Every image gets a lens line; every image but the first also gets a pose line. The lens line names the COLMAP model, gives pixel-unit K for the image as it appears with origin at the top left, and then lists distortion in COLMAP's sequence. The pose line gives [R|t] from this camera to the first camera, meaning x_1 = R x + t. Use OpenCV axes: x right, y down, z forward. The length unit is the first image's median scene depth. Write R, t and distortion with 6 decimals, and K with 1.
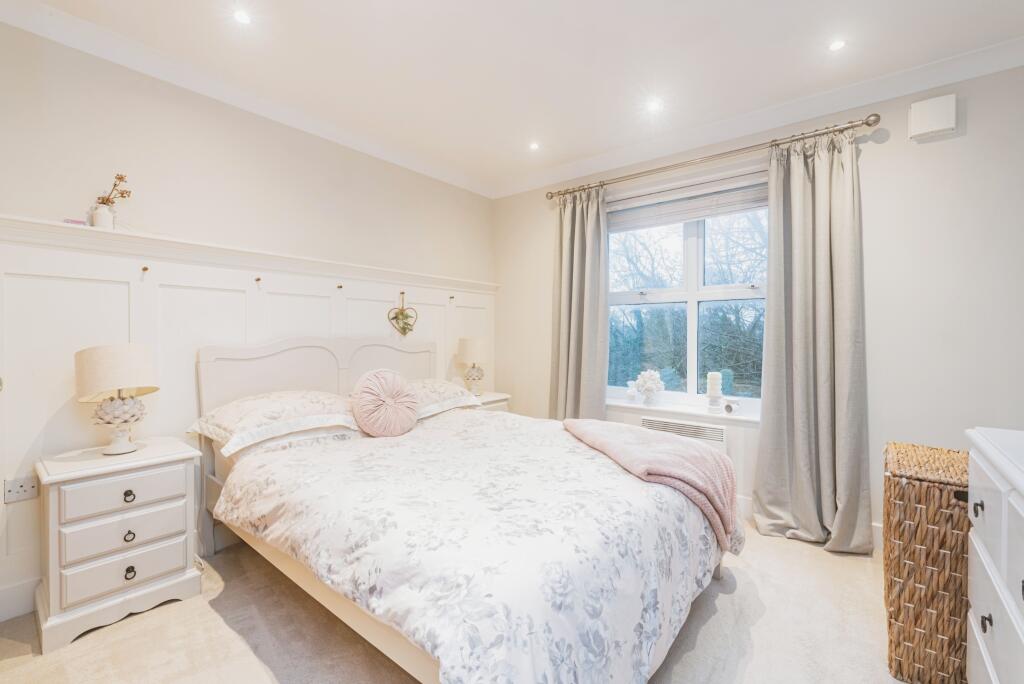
lens RADIAL K [[453.9, 0, 512.0], [0, 453.9, 342.0], [0, 0, 1]] dist [0.002341, 0.000087]
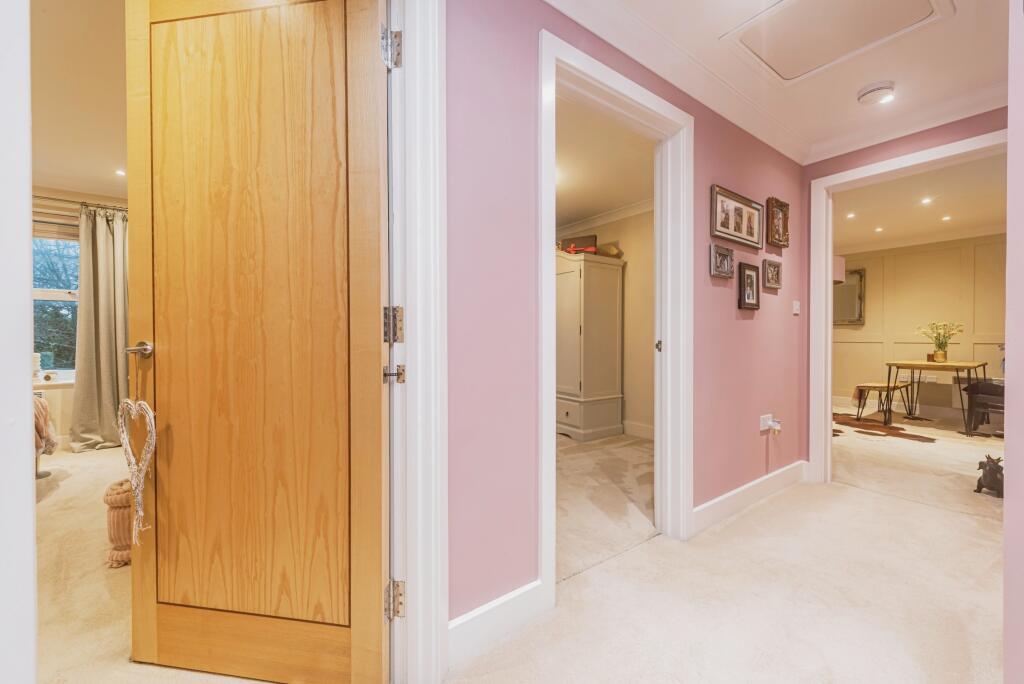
lens RADIAL K [[399.8, 0, 512.5], [0, 399.8, 338.3], [0, 0, 1]] dist [-0.001349, -0.000553]
pose [[0.281003, -0.003815, 0.959699, -0.338853], [0.011549, 0.999933, 0.000594, 0.045129], [-0.959637, 0.010916, 0.281028, -0.820188]]
